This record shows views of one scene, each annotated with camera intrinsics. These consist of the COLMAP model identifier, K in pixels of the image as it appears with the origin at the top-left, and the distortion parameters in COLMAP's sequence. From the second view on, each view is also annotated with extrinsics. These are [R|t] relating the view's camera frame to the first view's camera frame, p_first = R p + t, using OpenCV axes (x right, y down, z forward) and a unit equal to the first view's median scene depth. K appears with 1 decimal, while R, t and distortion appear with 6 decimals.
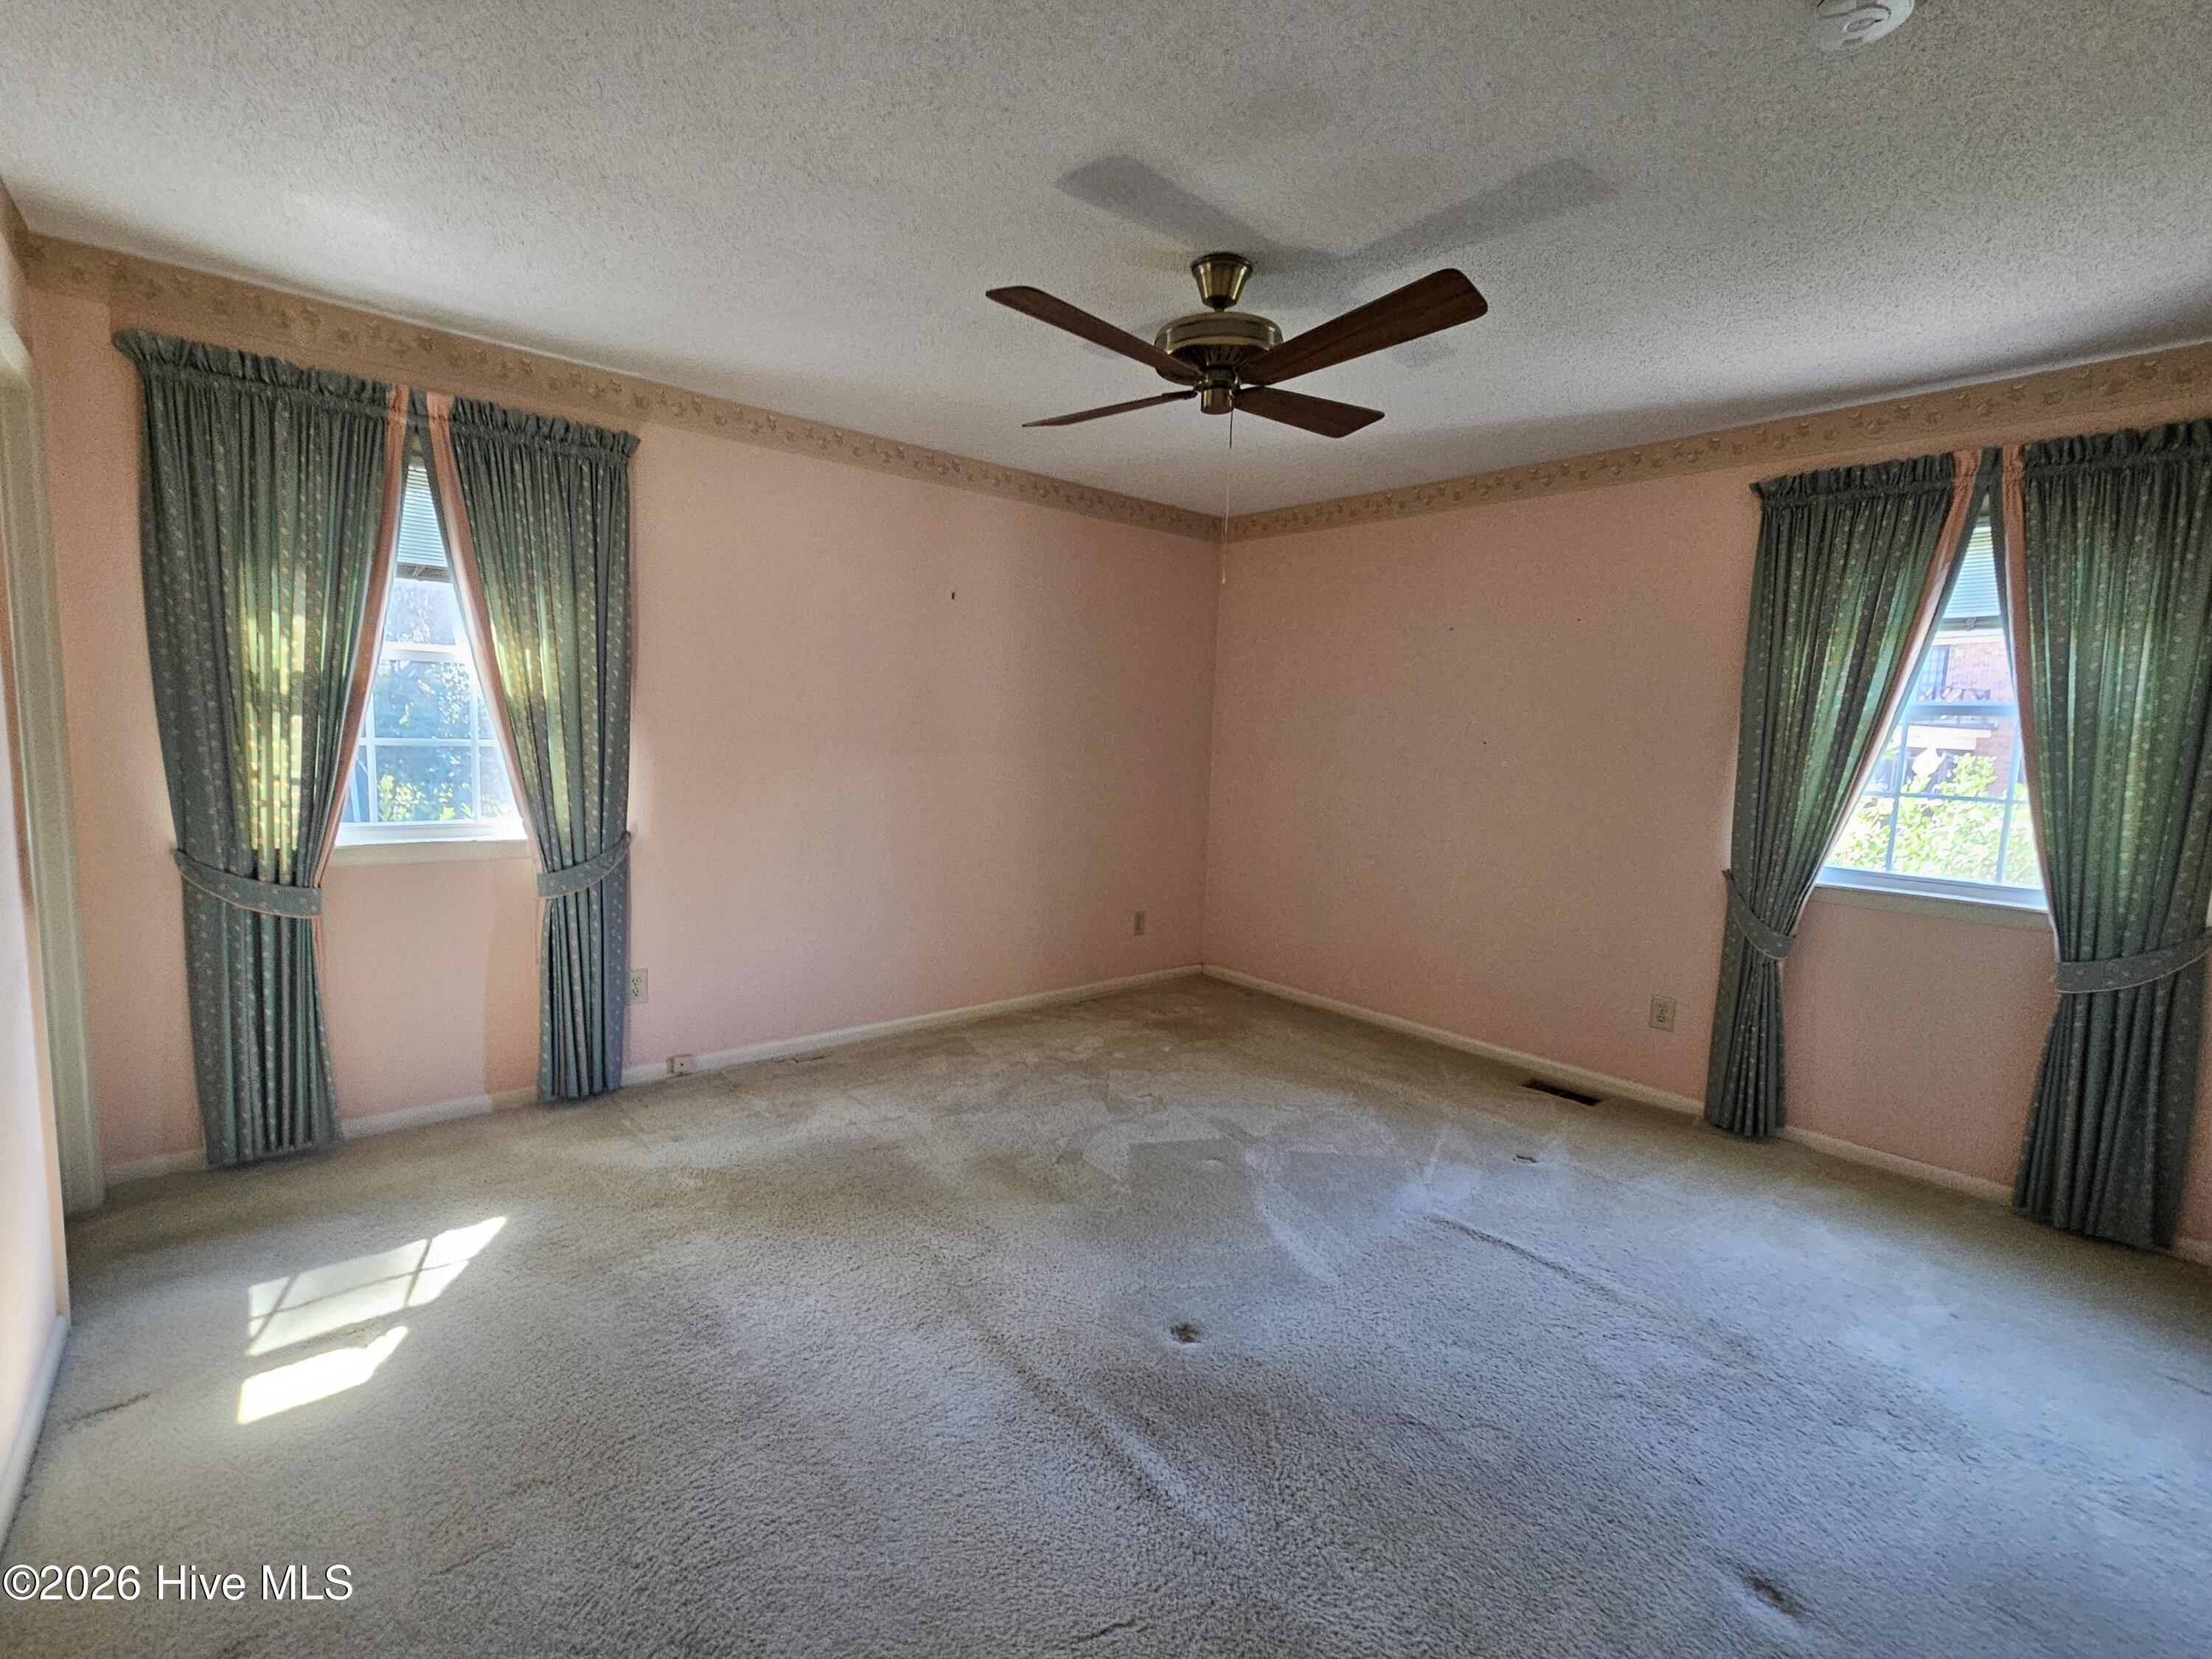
lens RADIAL K [[967.2, 0, 1111.5], [0, 967.2, 833.7], [0, 0, 1]] dist [0.000363, -0.000086]
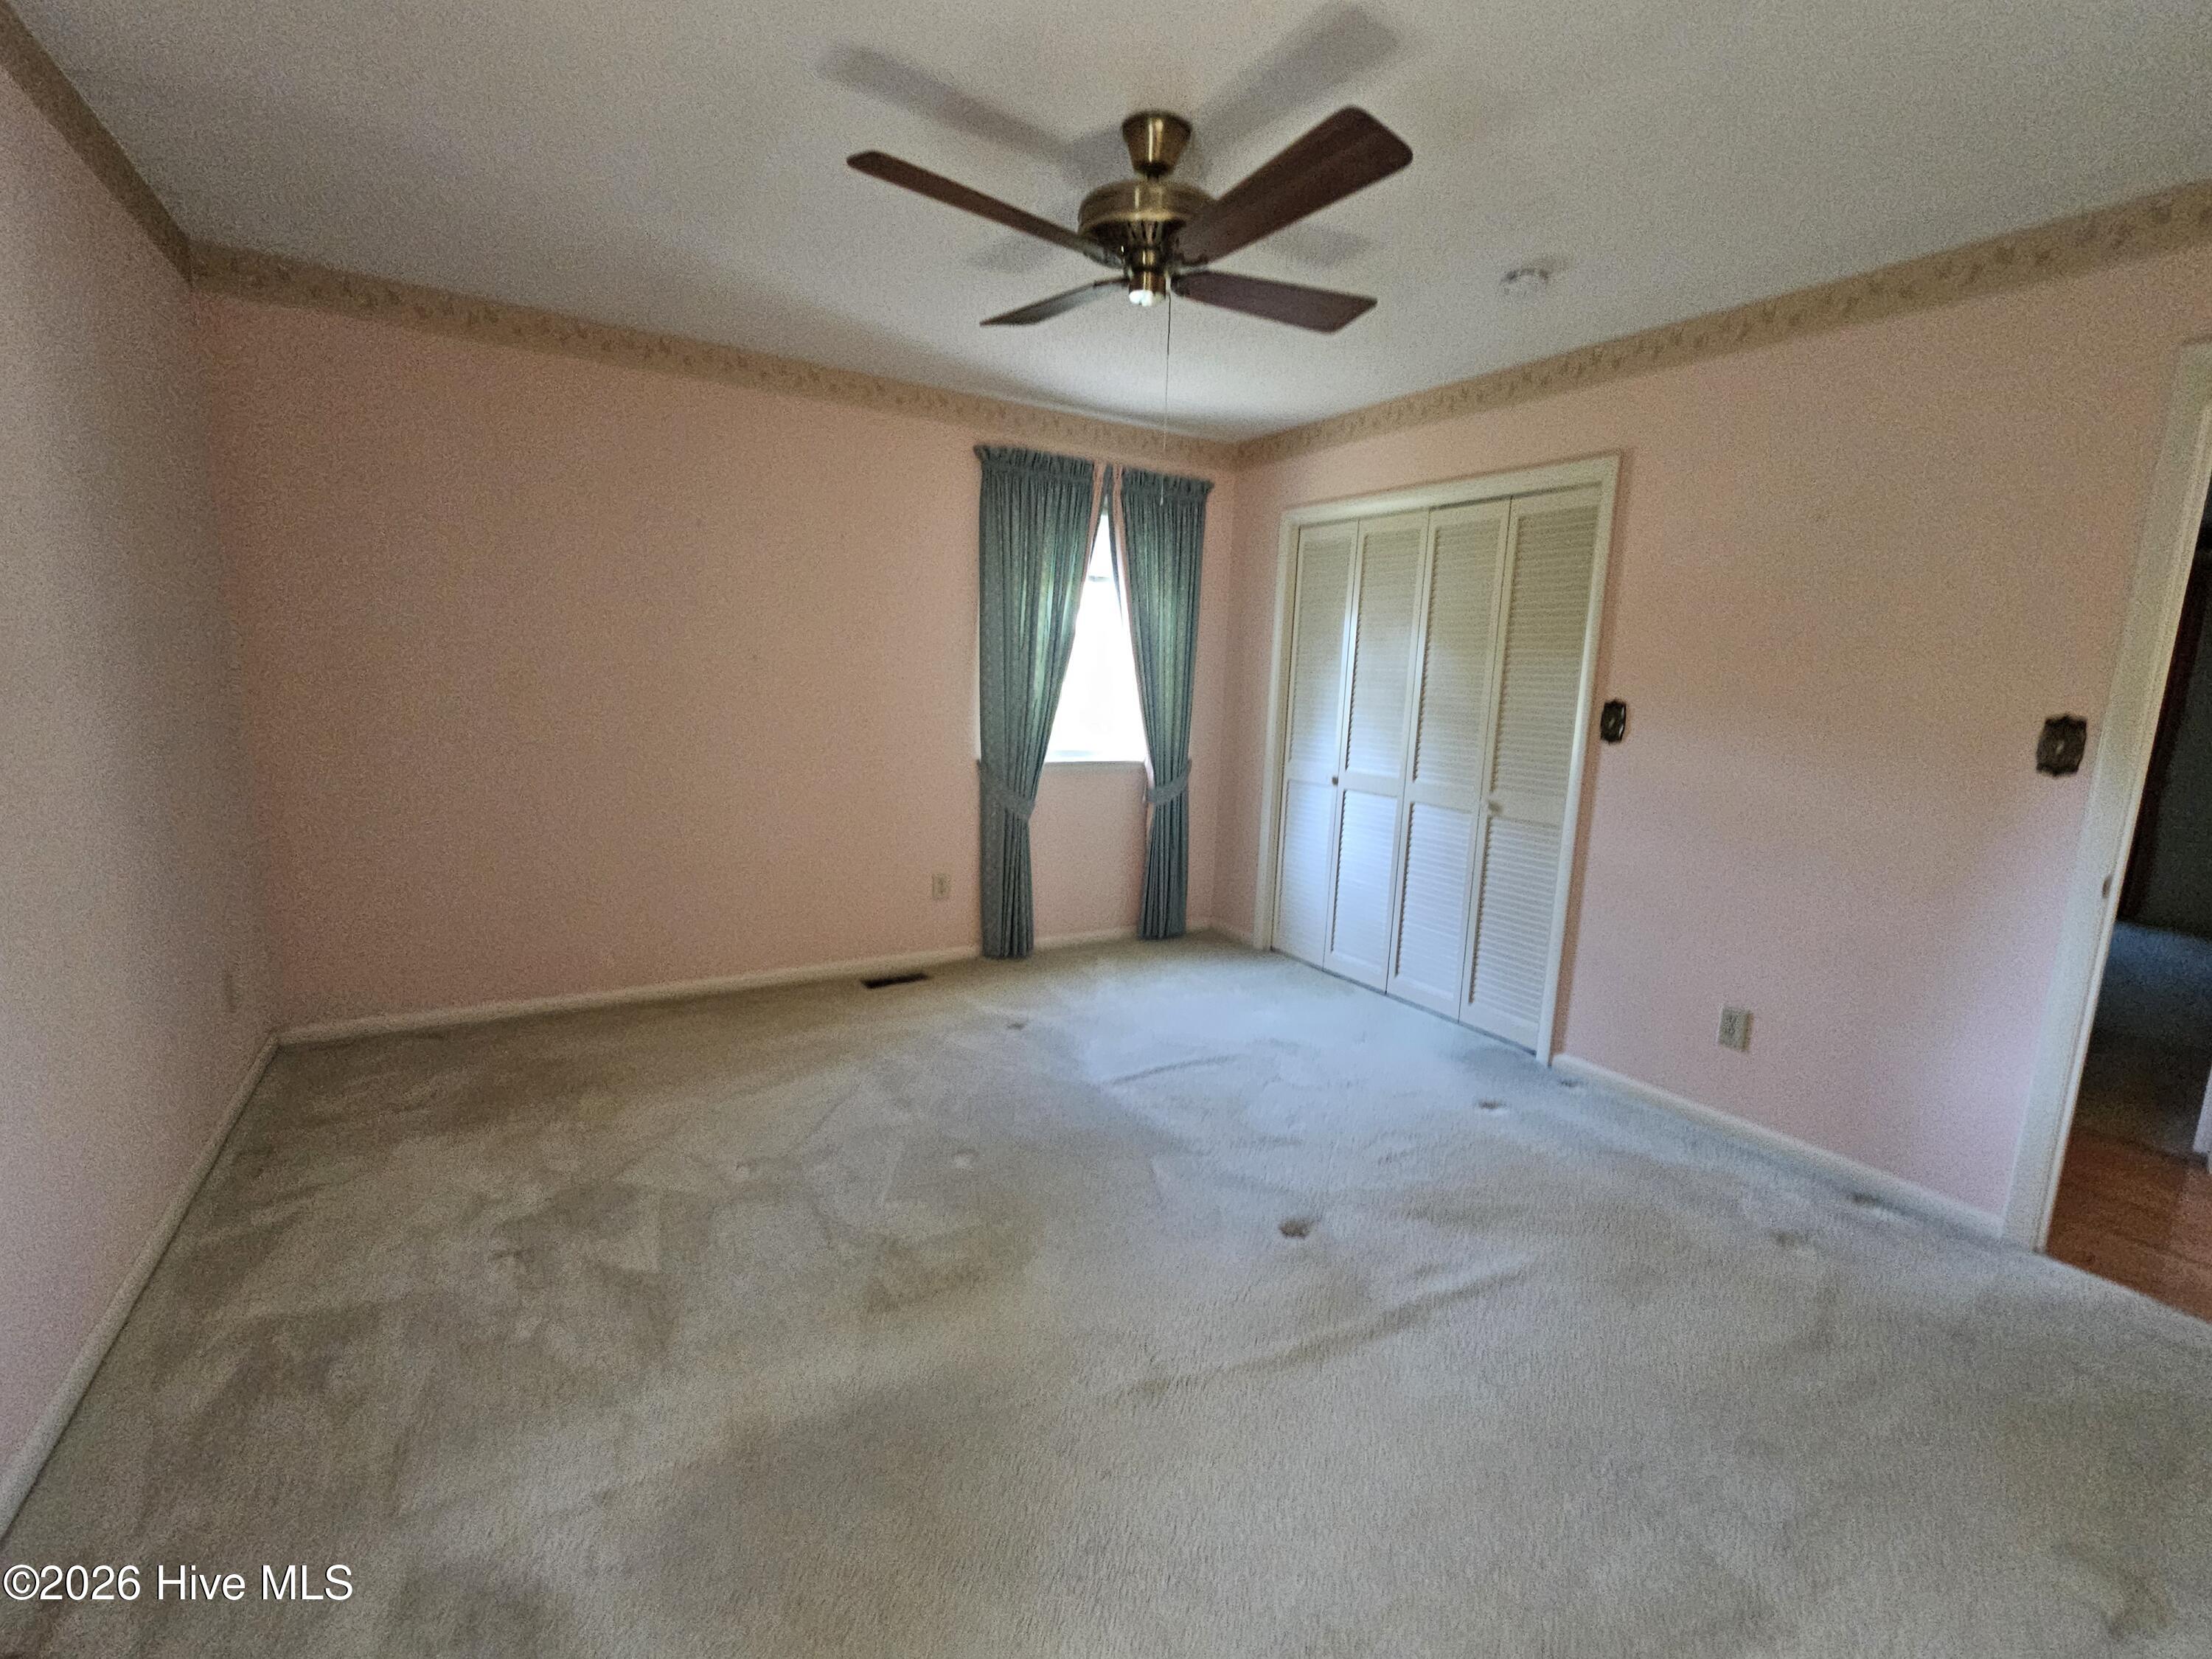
lens RADIAL K [[967.2, 0, 1111.5], [0, 967.2, 833.7], [0, 0, 1]] dist [0.000363, -0.000086]
pose [[0.189900, -0.191004, 0.963045, -0.591559], [0.073969, 0.980889, 0.179957, -0.086952], [-0.979013, 0.037062, 0.200399, 0.613874]]
